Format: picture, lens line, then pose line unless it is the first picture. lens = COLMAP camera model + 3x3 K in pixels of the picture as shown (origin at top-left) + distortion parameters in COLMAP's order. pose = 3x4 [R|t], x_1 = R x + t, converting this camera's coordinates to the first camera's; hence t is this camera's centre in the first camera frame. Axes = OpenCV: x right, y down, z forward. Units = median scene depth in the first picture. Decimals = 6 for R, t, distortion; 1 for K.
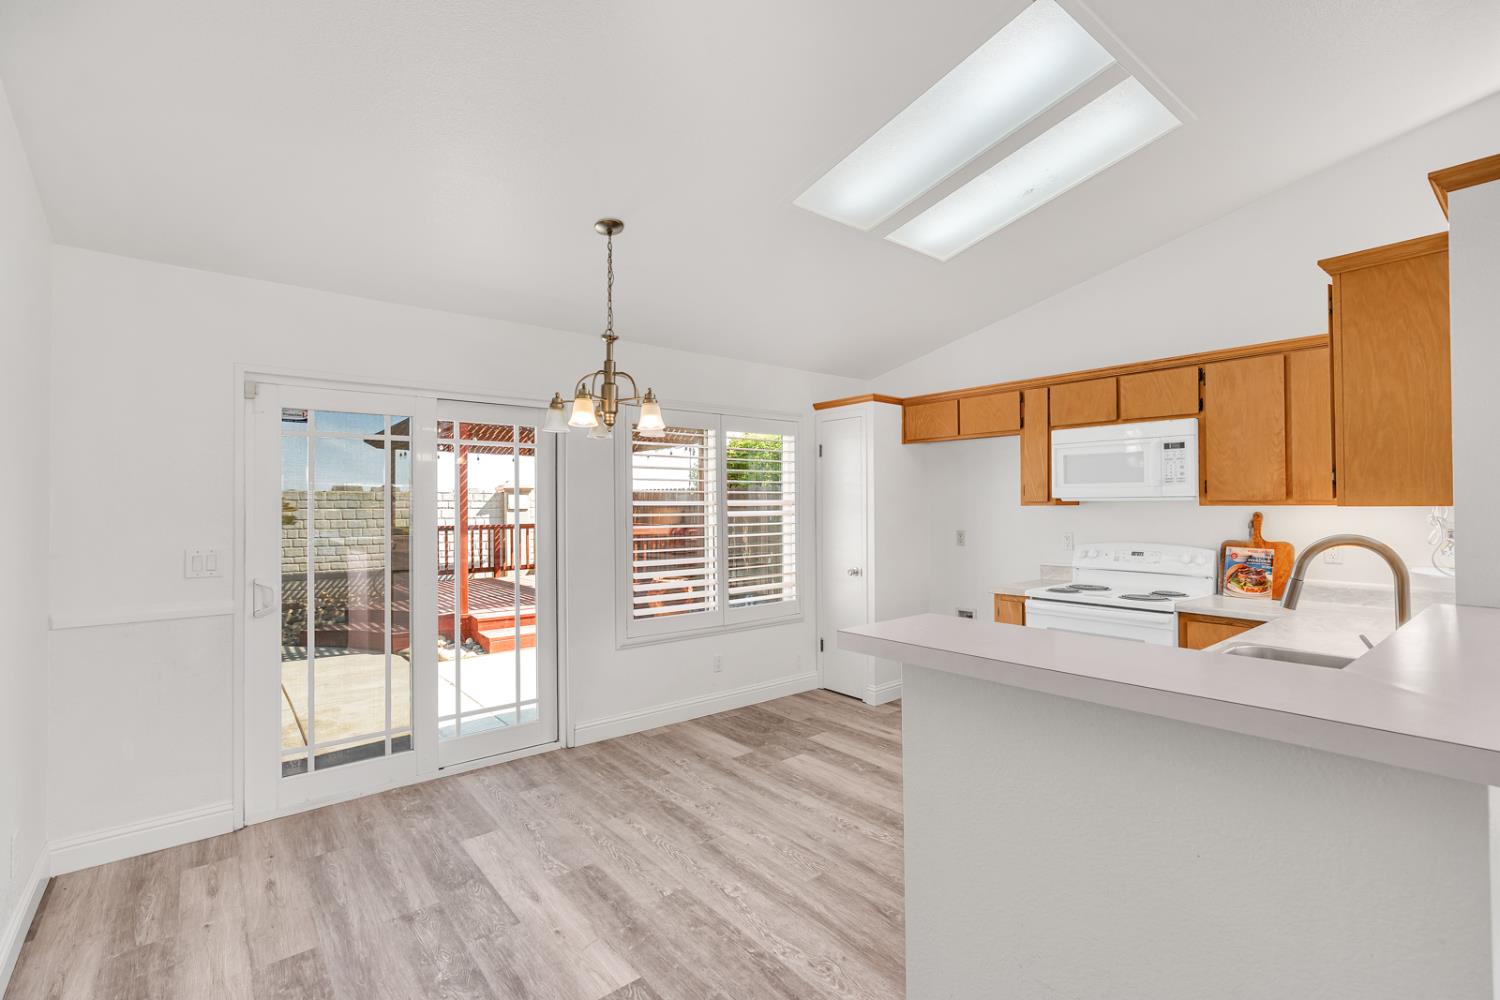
lens RADIAL K [[688.0, 0, 752.5], [0, 688.0, 493.1], [0, 0, 1]] dist [-0.009840, 0.004615]
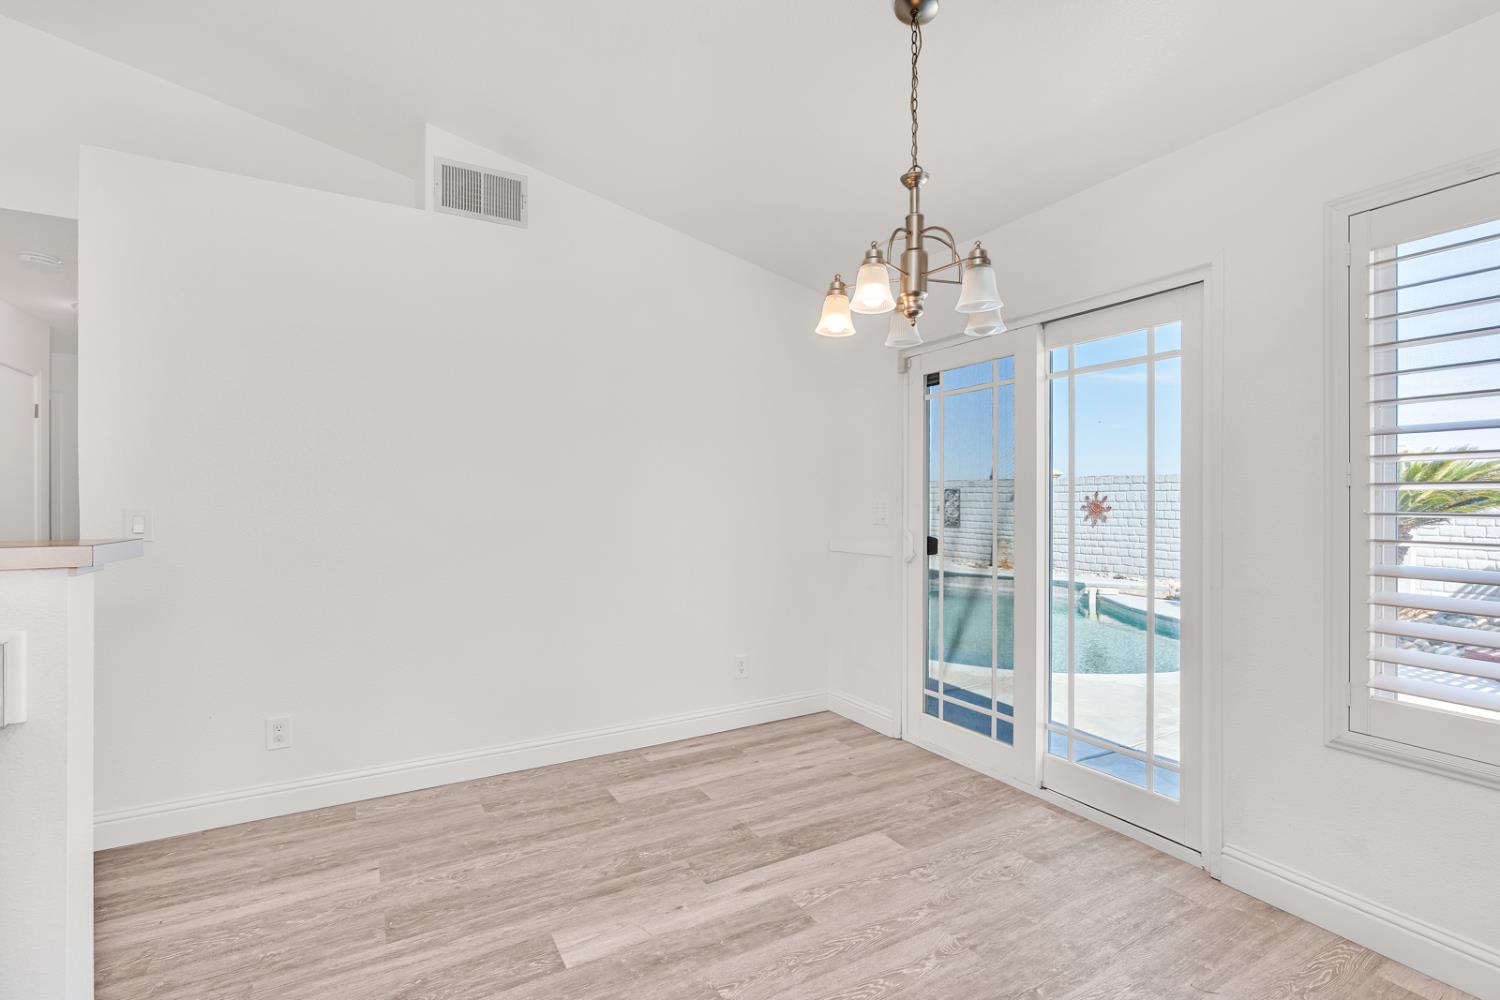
lens RADIAL K [[688.0, 0, 759.4], [0, 688.0, 503.1], [0, 0, 1]] dist [-0.009840, 0.004615]
pose [[-0.169837, 0.006217, -0.985453, 0.519581], [0.018201, 0.999829, 0.003171, 0.086236], [0.985304, -0.017398, -0.169921, 1.106805]]
